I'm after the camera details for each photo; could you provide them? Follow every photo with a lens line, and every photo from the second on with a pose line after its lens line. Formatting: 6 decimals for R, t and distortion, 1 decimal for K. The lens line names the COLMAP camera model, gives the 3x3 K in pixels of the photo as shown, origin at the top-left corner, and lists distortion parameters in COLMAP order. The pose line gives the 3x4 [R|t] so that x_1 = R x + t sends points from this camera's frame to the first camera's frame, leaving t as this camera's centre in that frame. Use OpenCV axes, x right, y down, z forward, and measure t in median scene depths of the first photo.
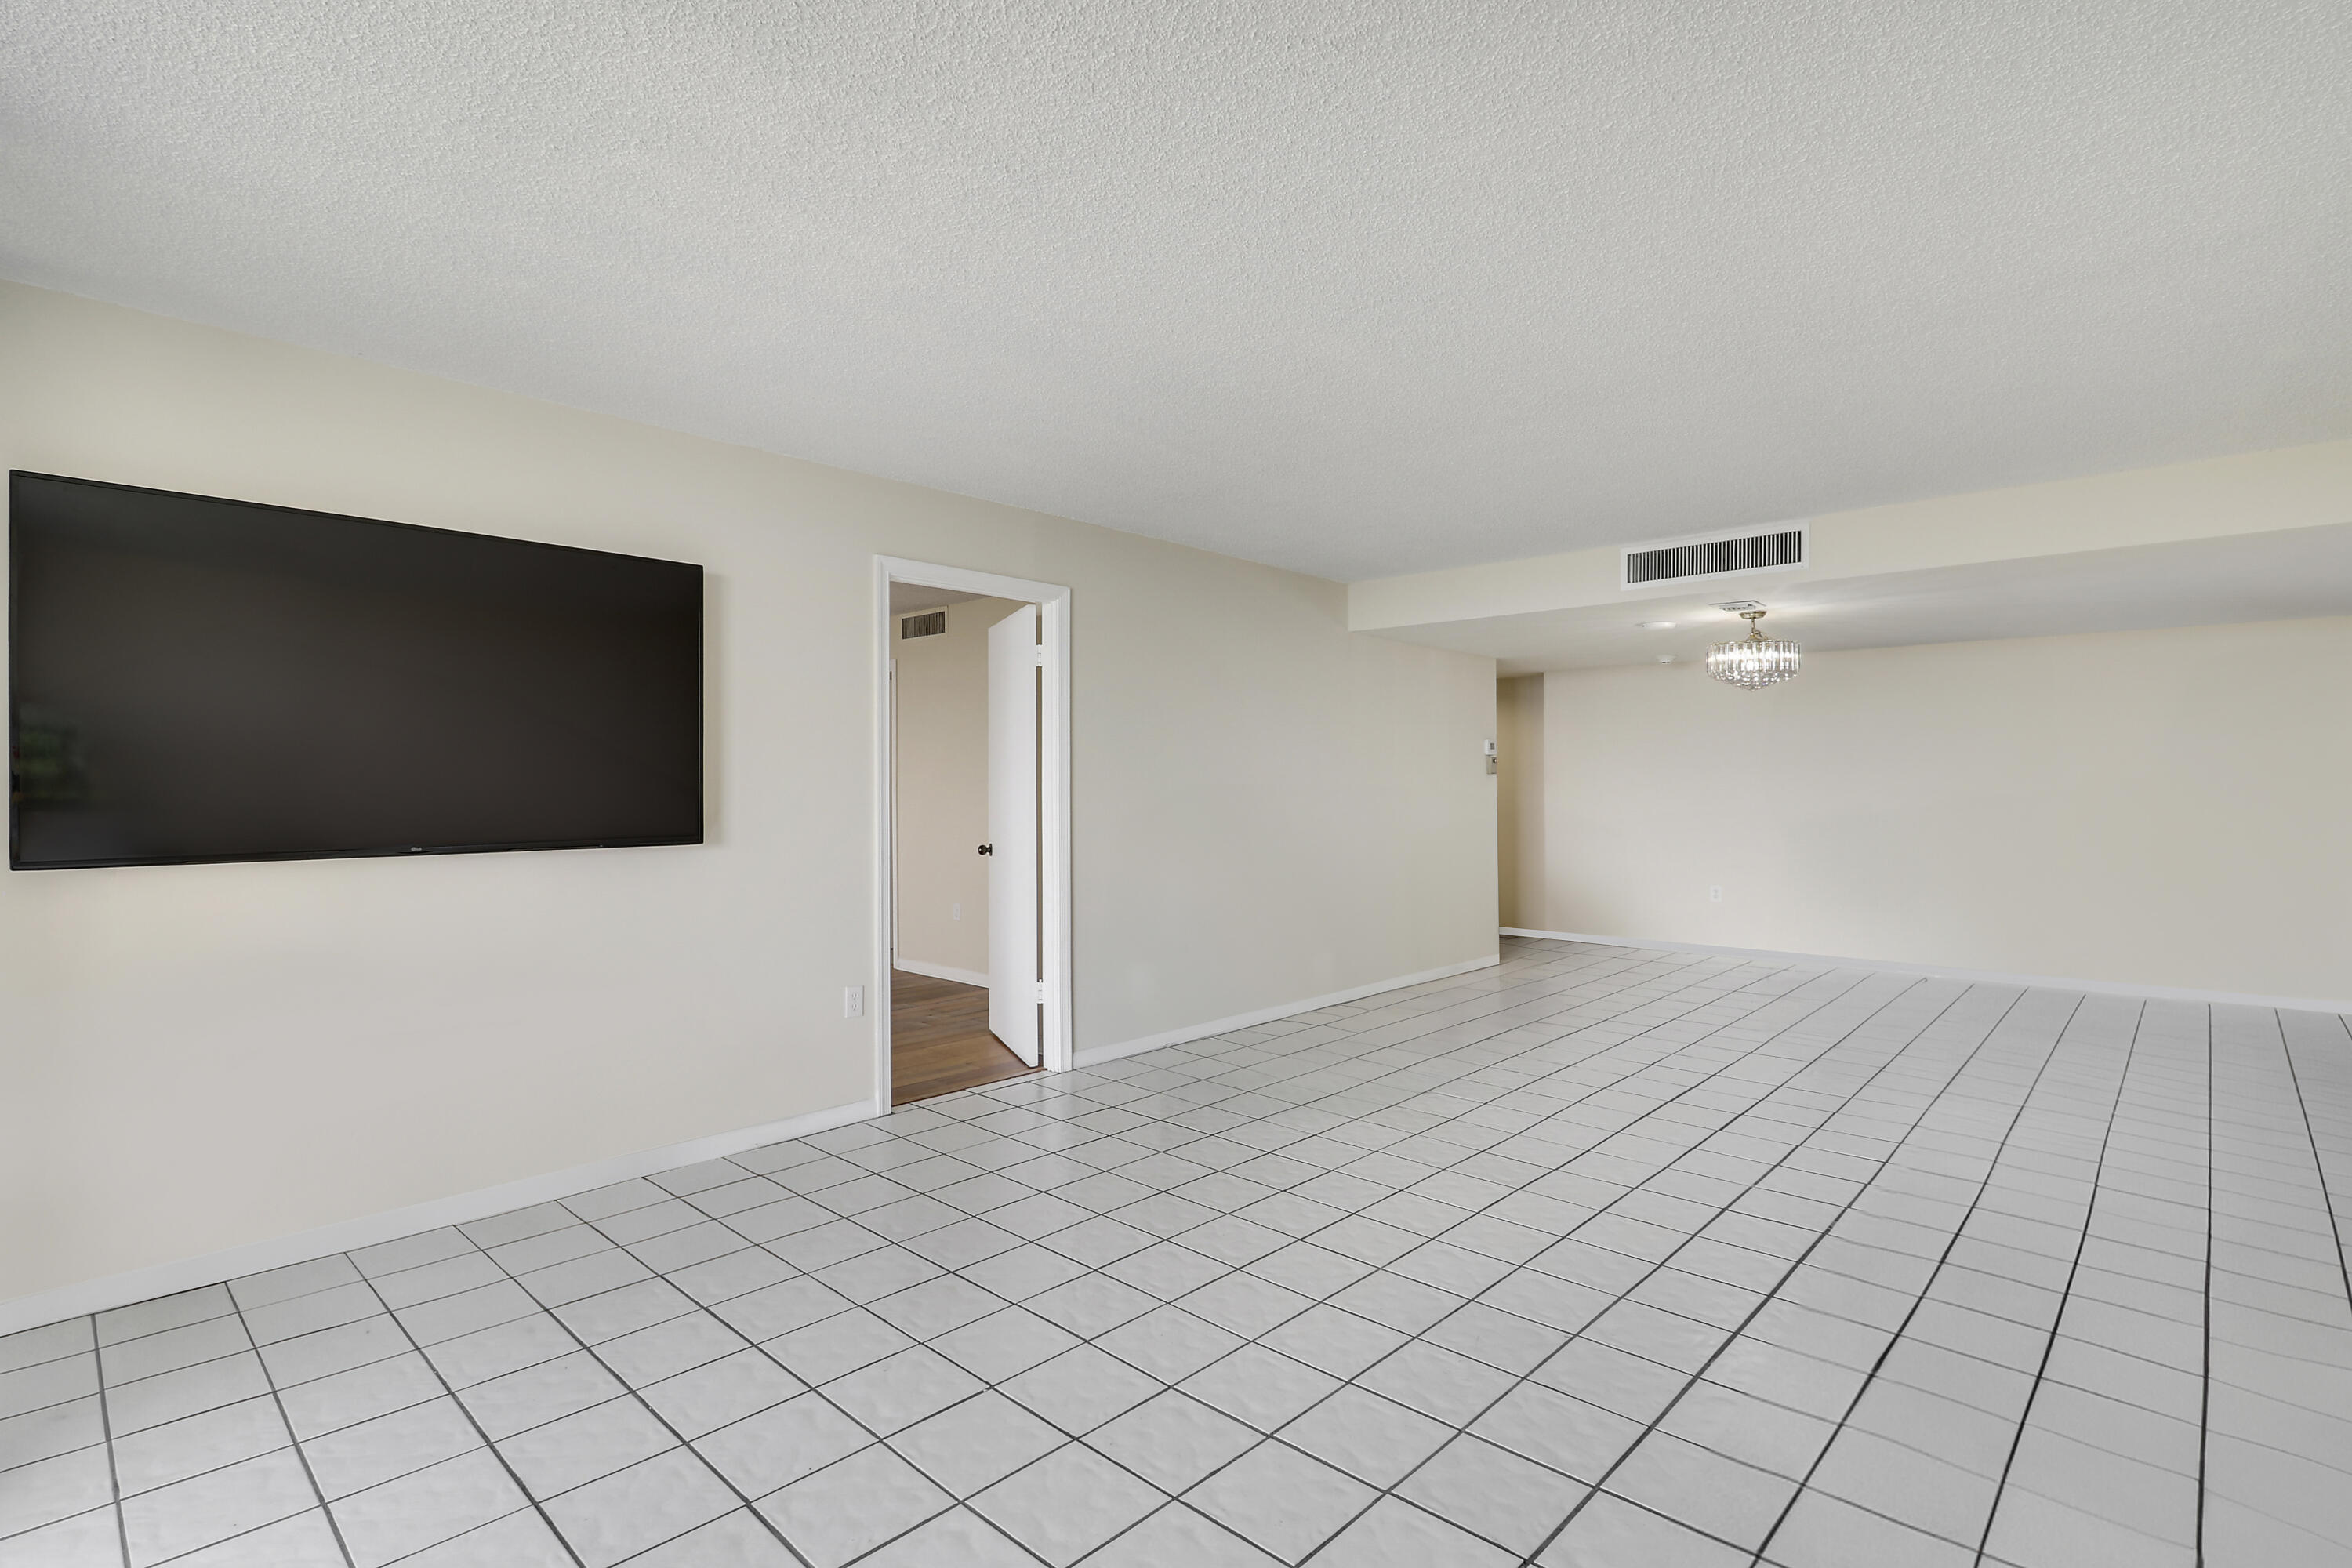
lens RADIAL K [[1088.1, 0, 1176.0], [0, 1088.1, 784.0], [0, 0, 1]] dist [-0.014919, -0.000892]
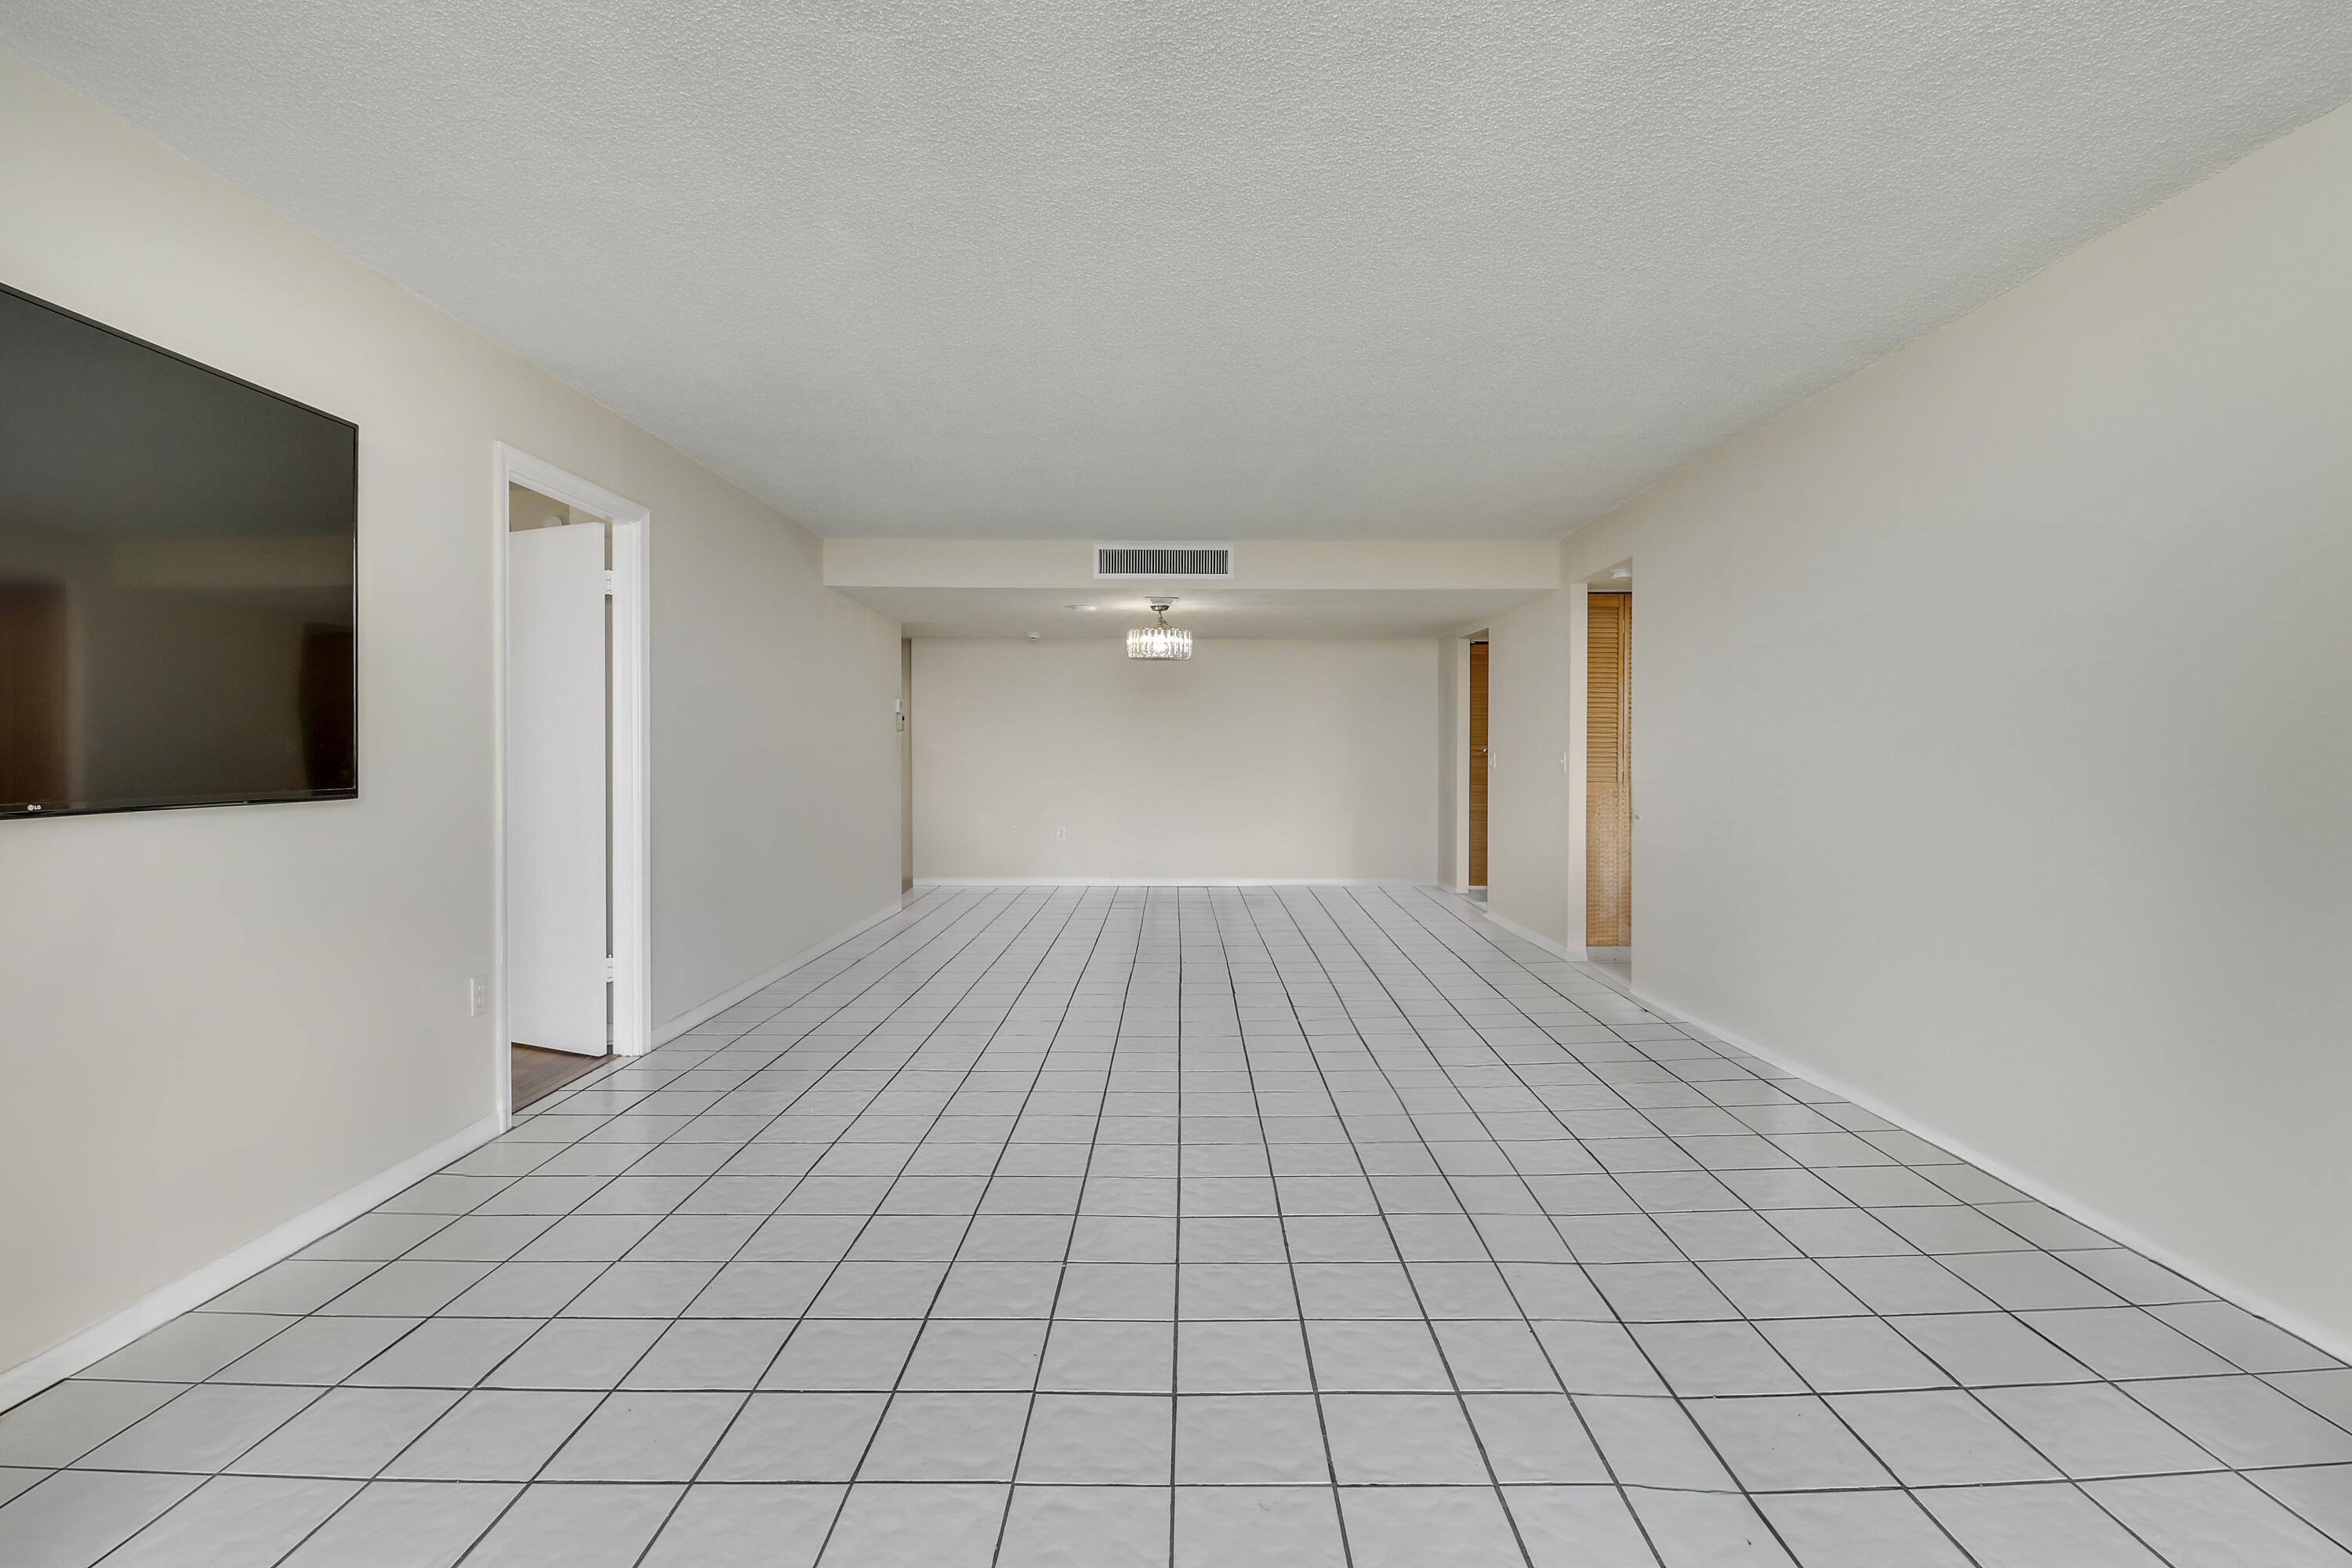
lens RADIAL K [[1114.0, 0, 1164.6], [0, 1114.0, 754.1], [0, 0, 1]] dist [0.002914, -0.000048]
pose [[0.729828, 0.002644, 0.683626, -0.413185], [-0.005683, 0.999981, 0.002200, 0.014816], [-0.683608, -0.005491, 0.729829, 0.044807]]
